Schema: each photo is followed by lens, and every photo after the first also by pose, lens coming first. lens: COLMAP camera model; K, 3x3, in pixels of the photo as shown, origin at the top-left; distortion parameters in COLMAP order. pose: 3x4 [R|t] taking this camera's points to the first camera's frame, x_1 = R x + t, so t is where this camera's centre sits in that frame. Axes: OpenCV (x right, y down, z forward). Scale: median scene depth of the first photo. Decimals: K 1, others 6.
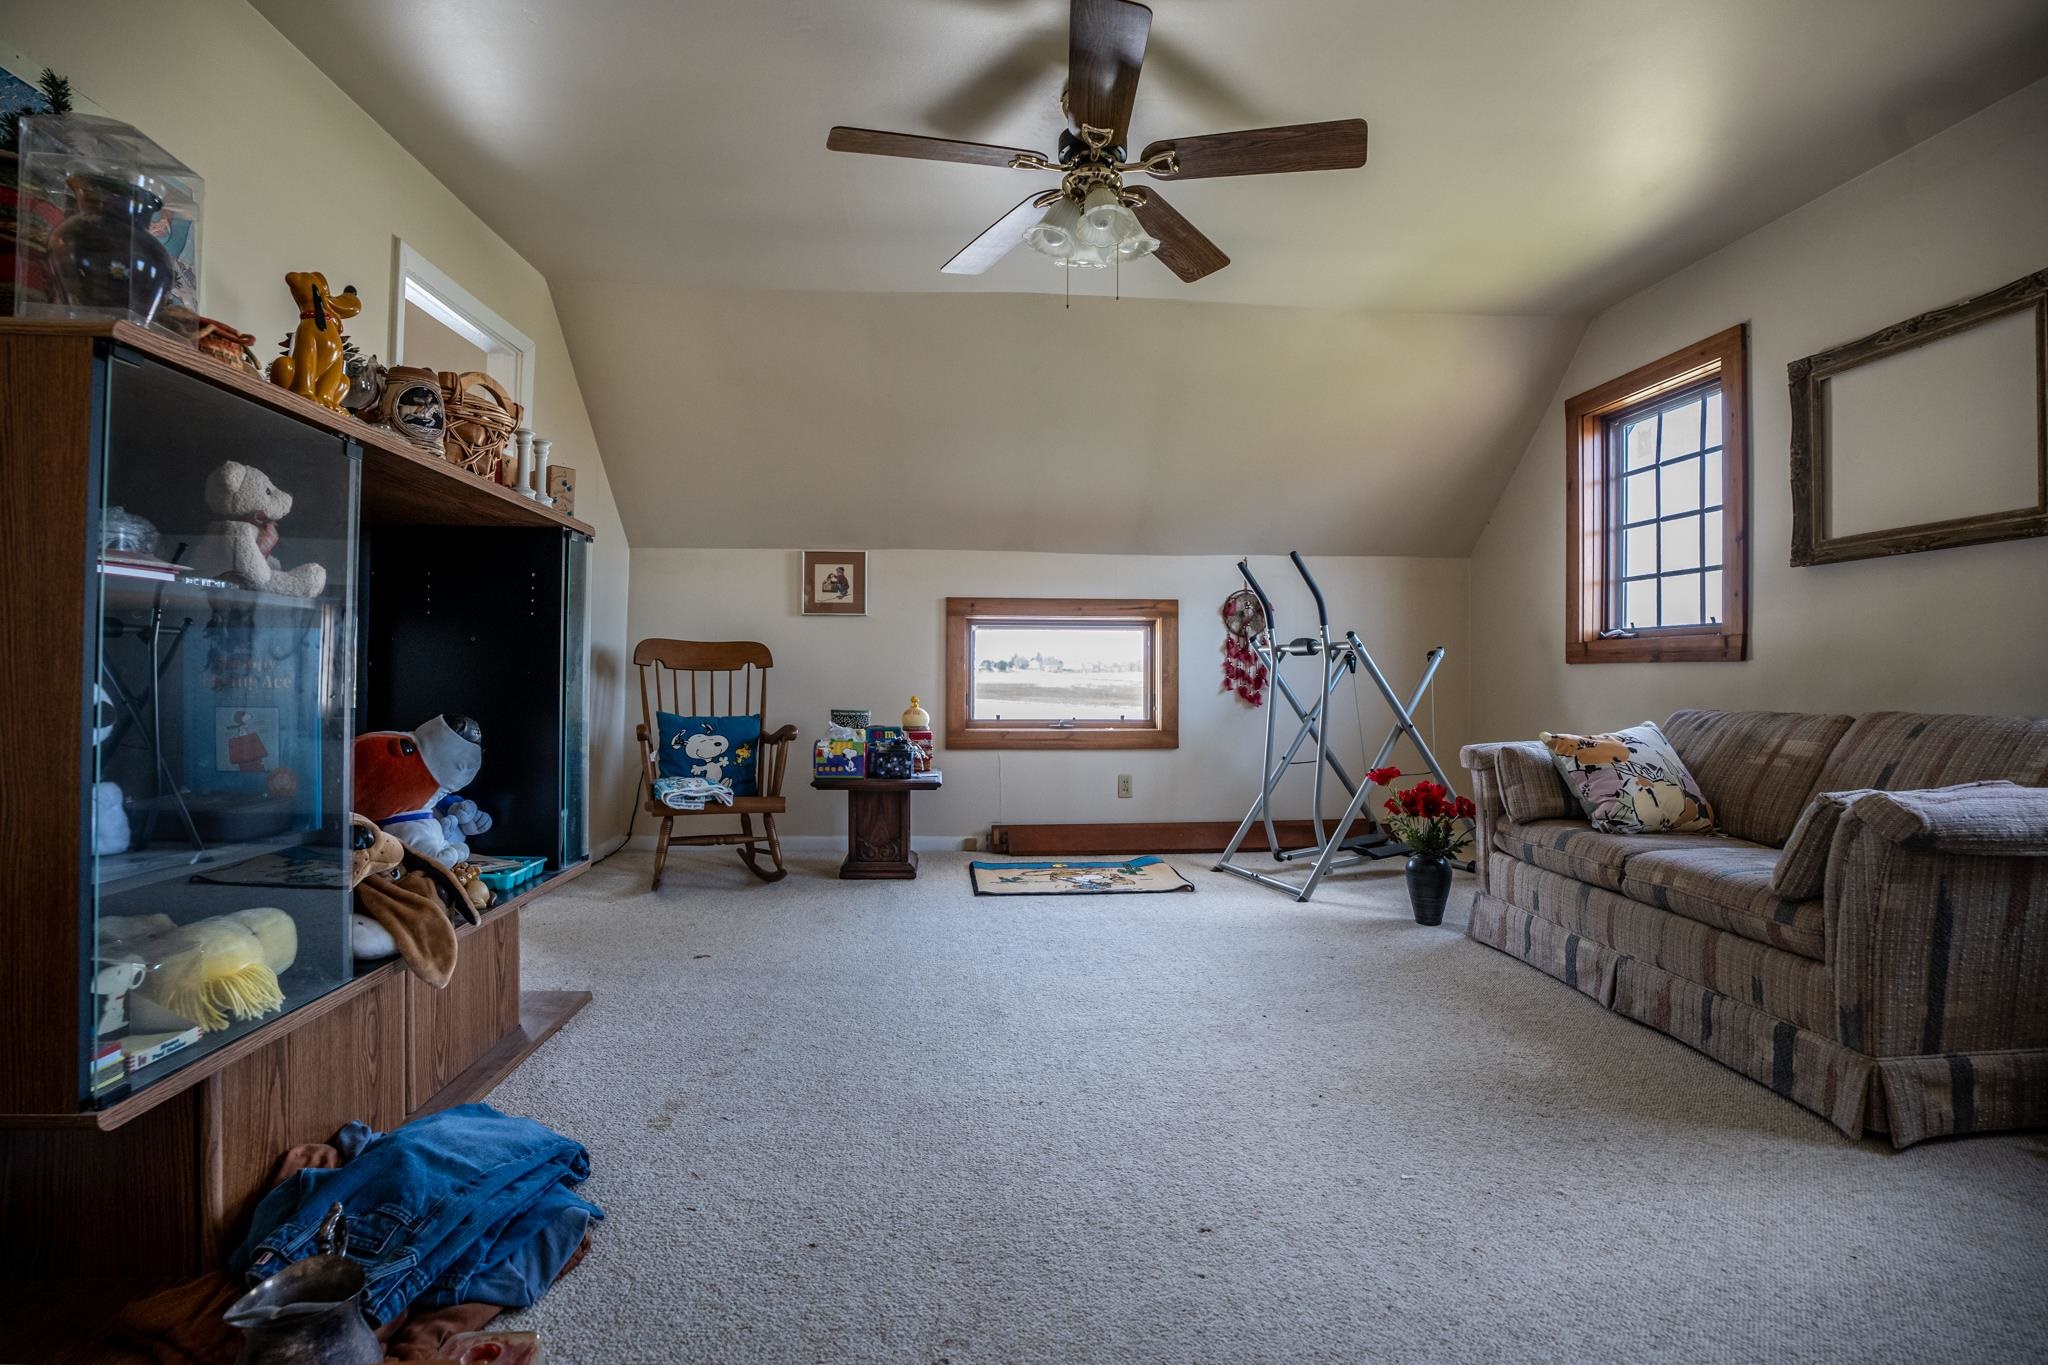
lens RADIAL K [[950.9, 0, 1024.0], [0, 950.9, 682.5], [0, 0, 1]] dist [-0.061359, 0.000564]
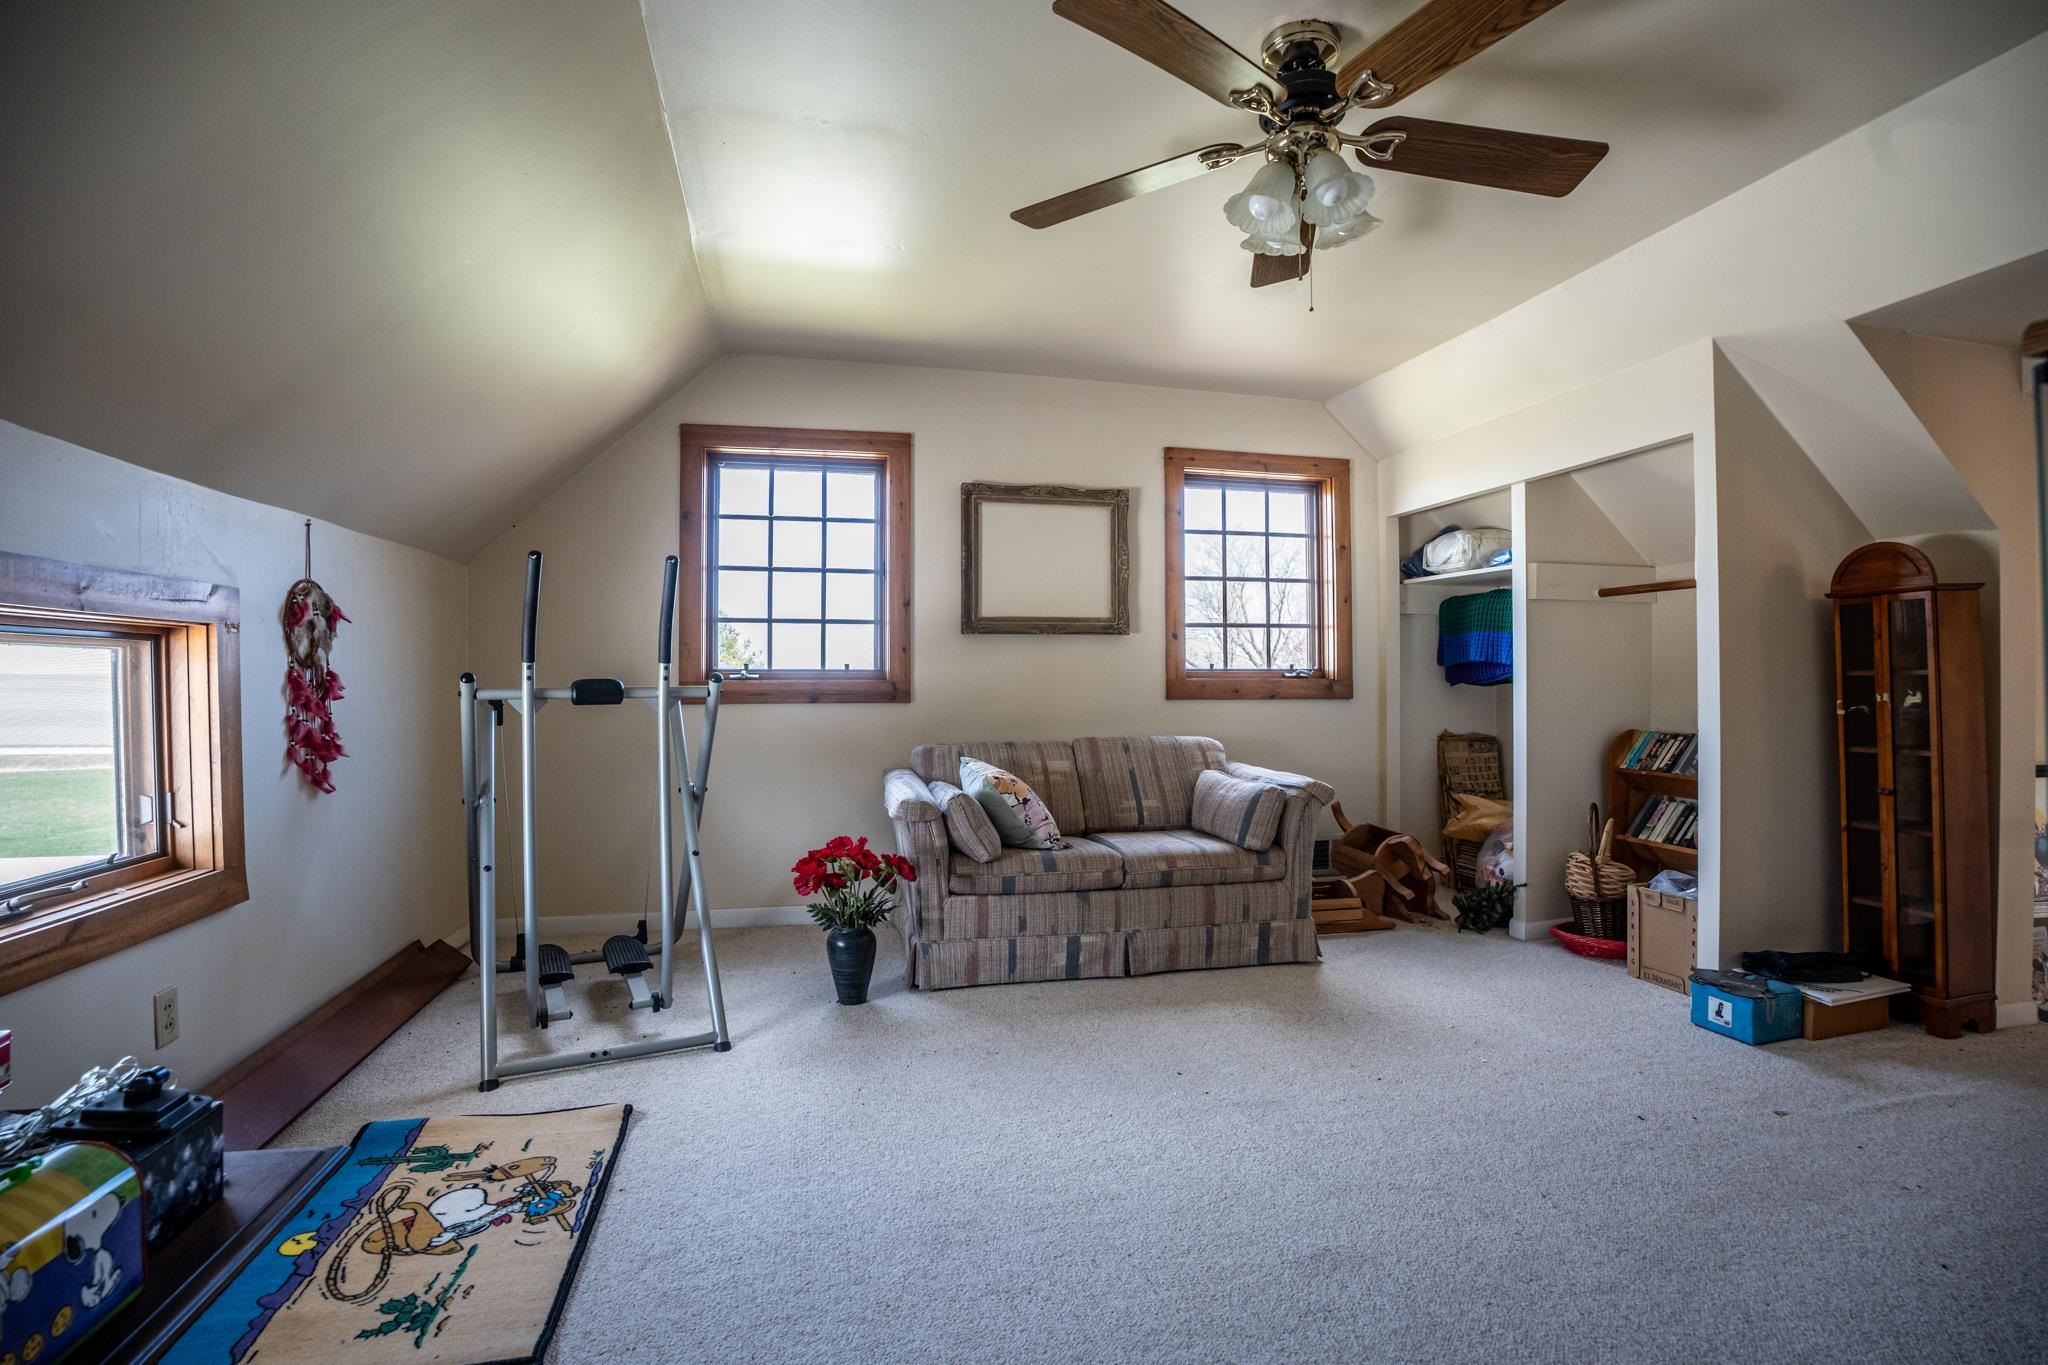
lens RADIAL K [[950.9, 0, 1024.0], [0, 950.9, 682.5], [0, 0, 1]] dist [-0.061359, 0.000564]
pose [[-0.157591, -0.009422, 0.987460, -0.567378], [0.005911, 0.999928, 0.010484, -0.069332], [-0.987487, 0.007489, -0.157523, 1.133226]]
